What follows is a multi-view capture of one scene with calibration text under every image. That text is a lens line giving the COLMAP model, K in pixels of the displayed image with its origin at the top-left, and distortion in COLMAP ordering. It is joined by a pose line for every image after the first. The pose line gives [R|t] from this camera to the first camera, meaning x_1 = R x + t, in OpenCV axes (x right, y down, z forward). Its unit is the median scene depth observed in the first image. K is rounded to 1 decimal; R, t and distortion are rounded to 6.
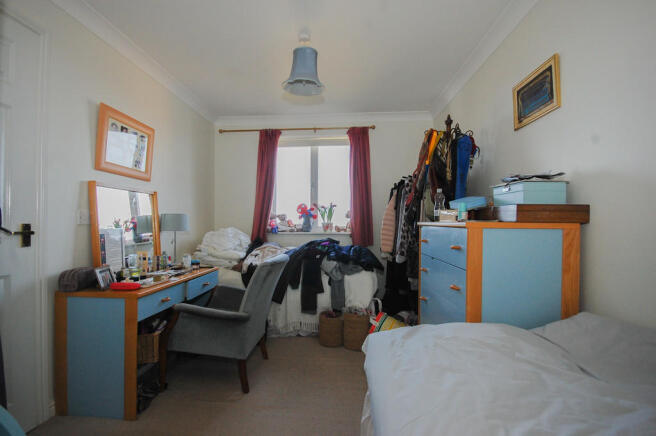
lens RADIAL K [[288.5, 0, 323.8], [0, 288.5, 222.6], [0, 0, 1]] dist [0.002354, -0.000268]
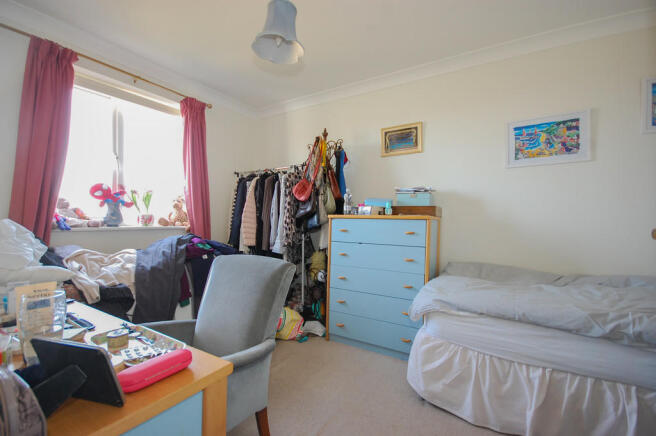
lens RADIAL K [[288.5, 0, 324.4], [0, 288.5, 217.8], [0, 0, 1]] dist [0.002354, -0.000268]
pose [[0.474820, 0.007122, 0.880054, -0.435899], [-0.008378, 0.999959, -0.003573, 0.009482], [-0.880043, -0.005676, 0.474860, 0.277294]]
